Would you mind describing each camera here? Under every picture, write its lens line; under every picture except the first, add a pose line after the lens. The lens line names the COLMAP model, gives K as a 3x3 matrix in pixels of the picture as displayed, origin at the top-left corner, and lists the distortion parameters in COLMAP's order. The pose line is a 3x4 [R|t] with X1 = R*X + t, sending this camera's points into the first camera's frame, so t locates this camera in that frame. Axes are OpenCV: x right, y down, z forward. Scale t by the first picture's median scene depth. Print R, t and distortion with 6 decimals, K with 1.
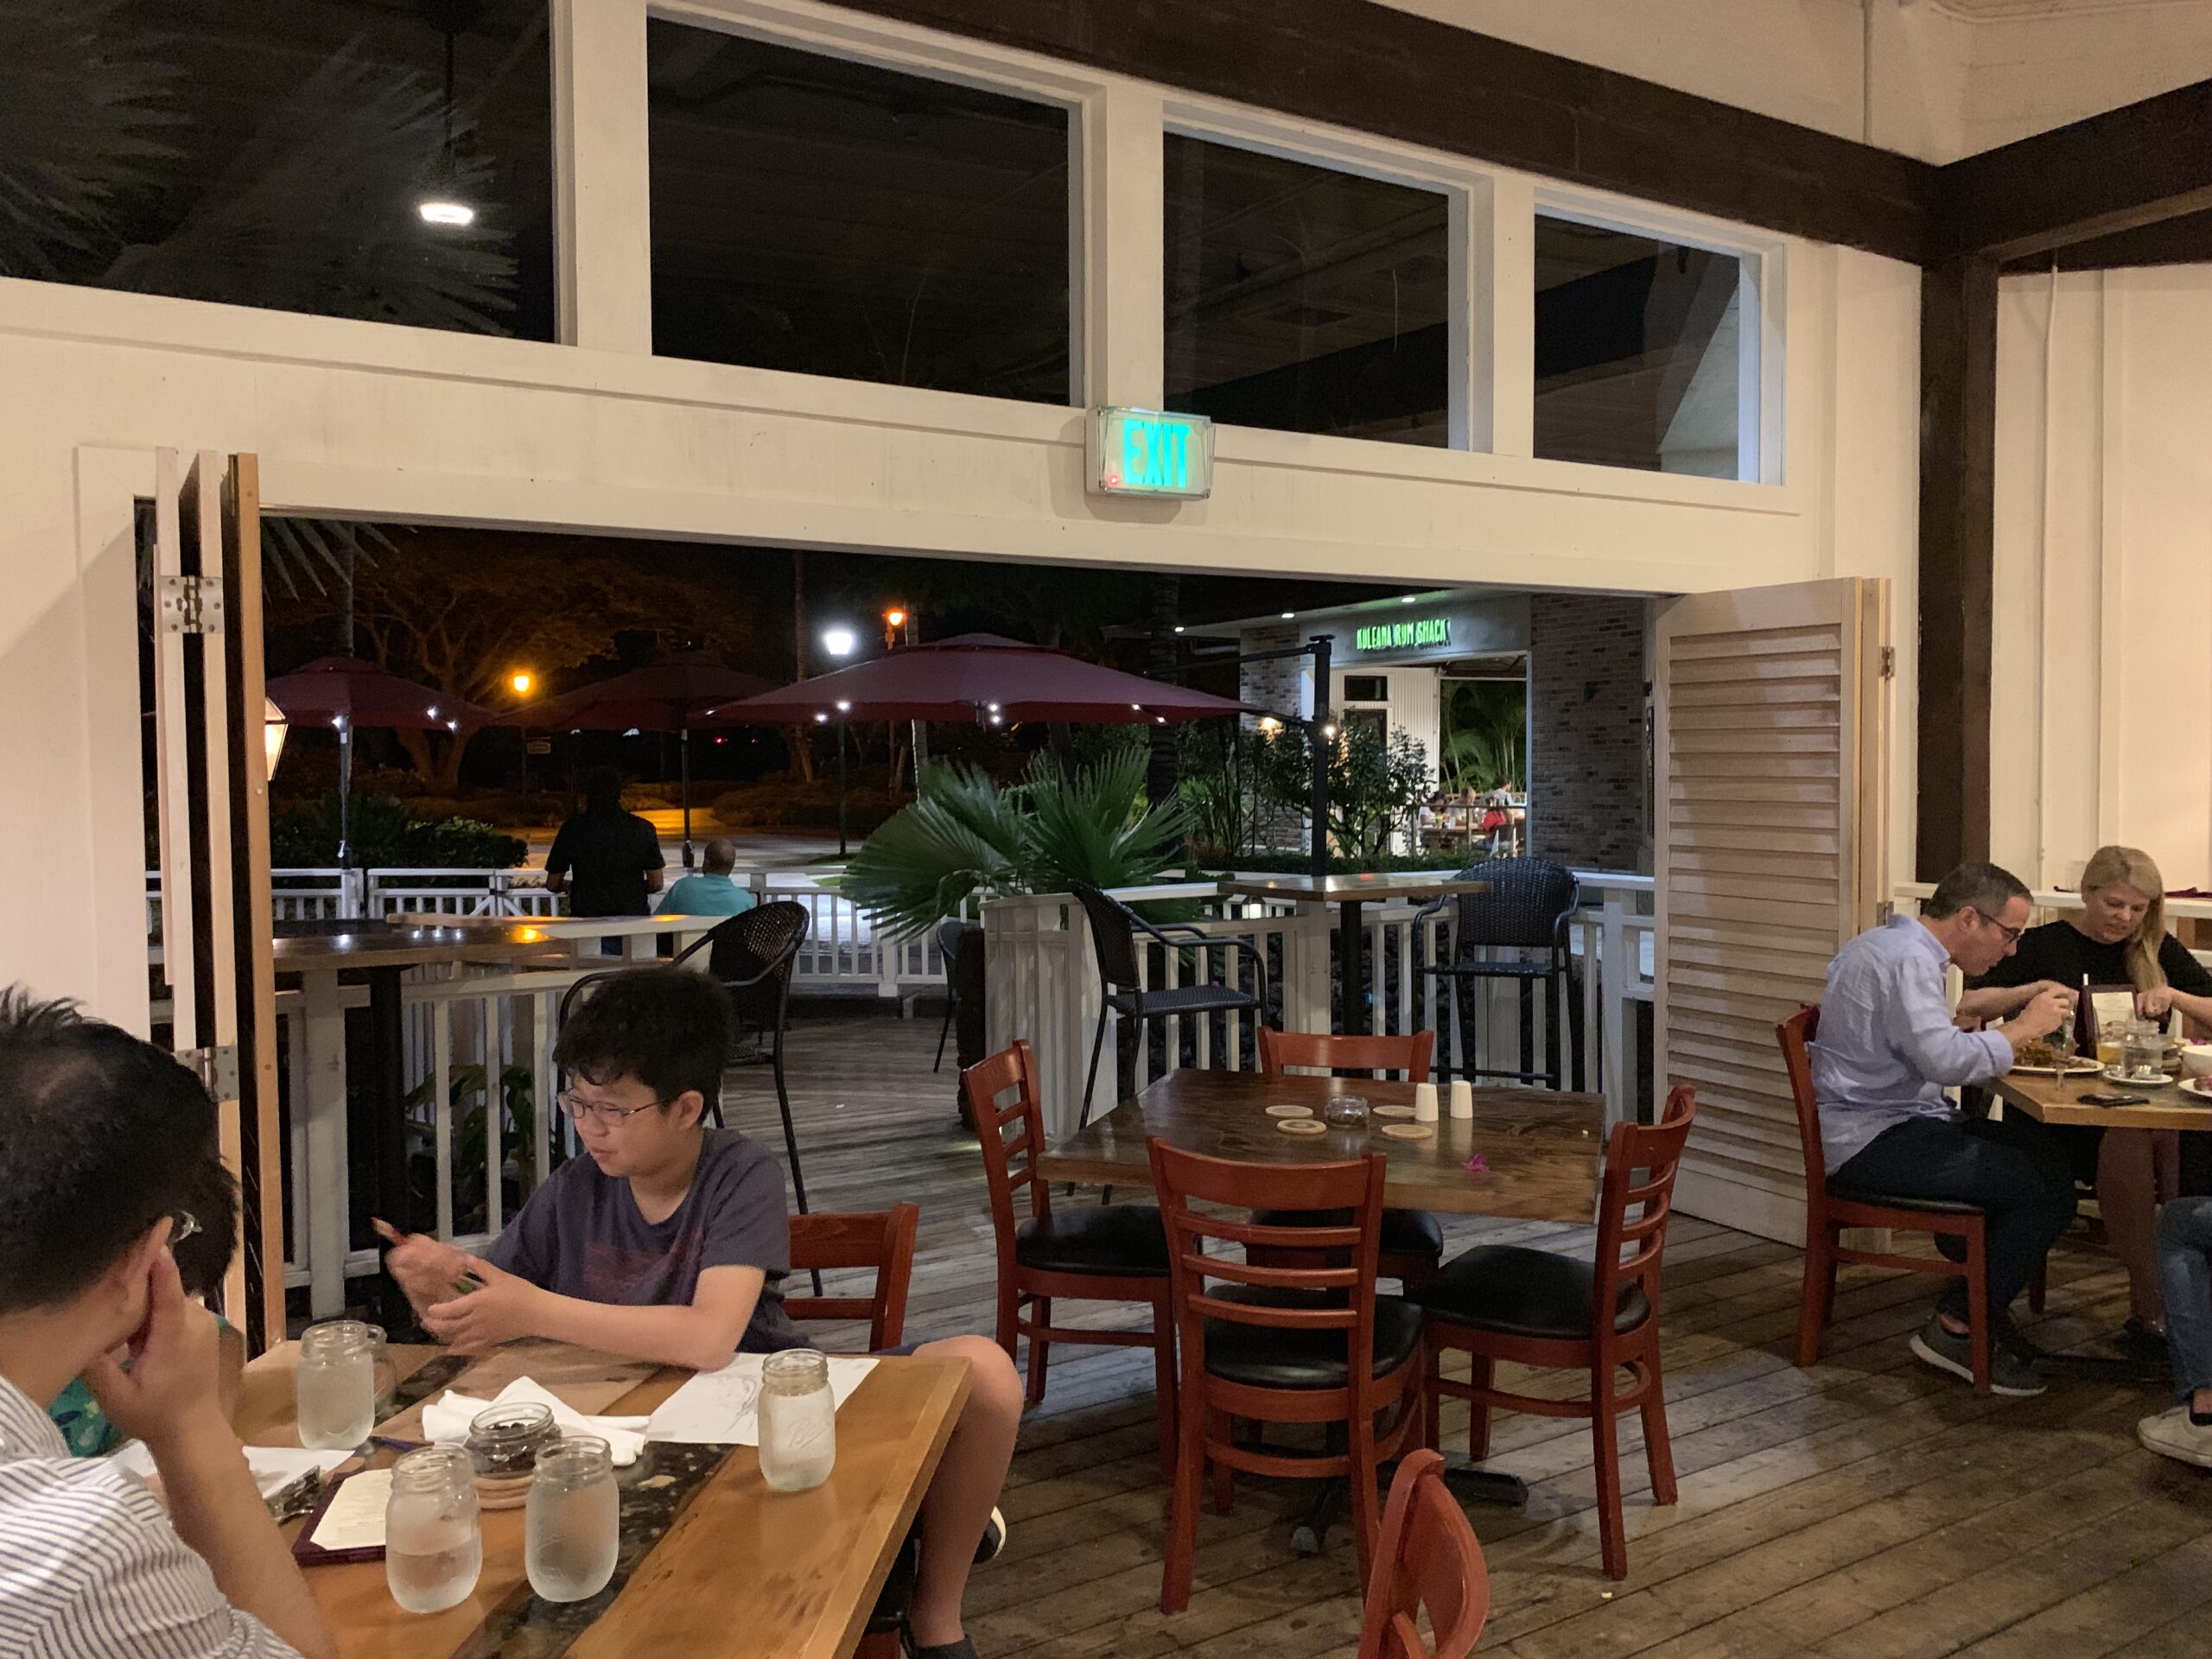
lens RADIAL K [[1668.3, 0, 1100.6], [0, 1668.3, 831.3], [0, 0, 1]] dist [-0.007450, -0.007524]
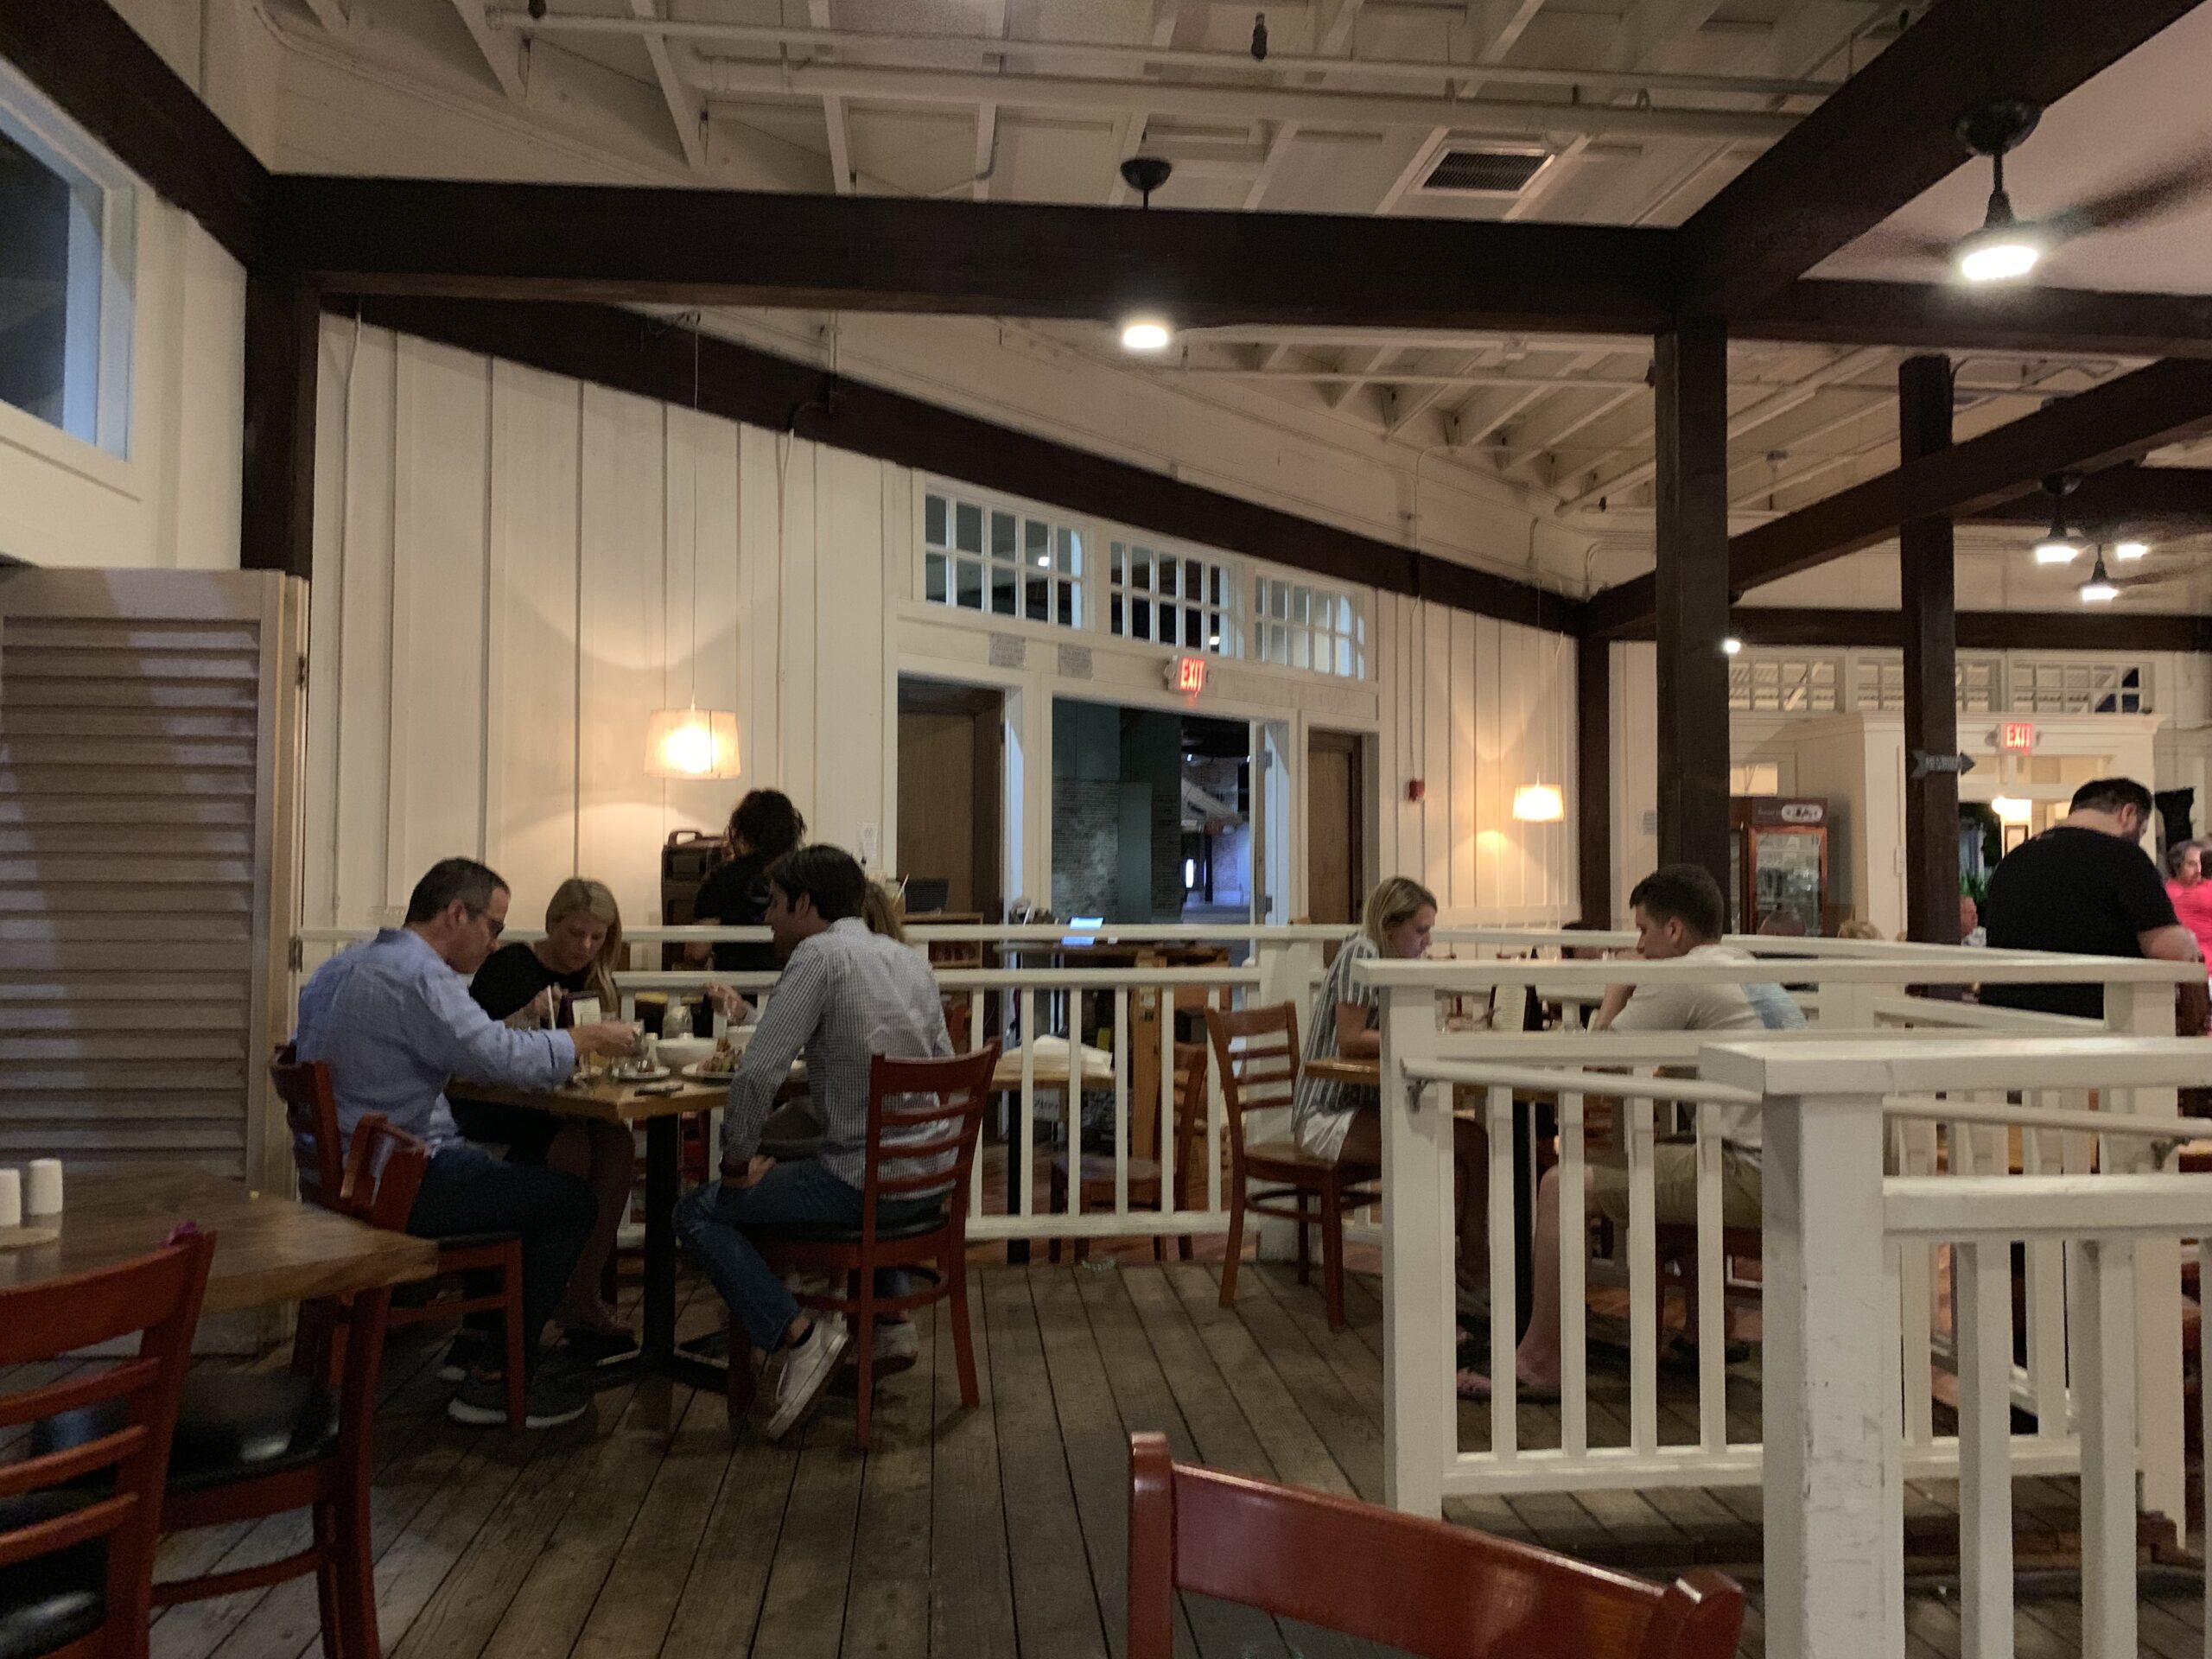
lens RADIAL K [[1668.3, 0, 1099.9], [0, 1668.3, 814.3], [0, 0, 1]] dist [-0.007450, -0.007524]
pose [[0.421413, 0.045493, 0.905727, -0.160177], [0.030473, 0.997467, -0.064280, 0.046986], [-0.906357, 0.054689, 0.418959, 0.224650]]
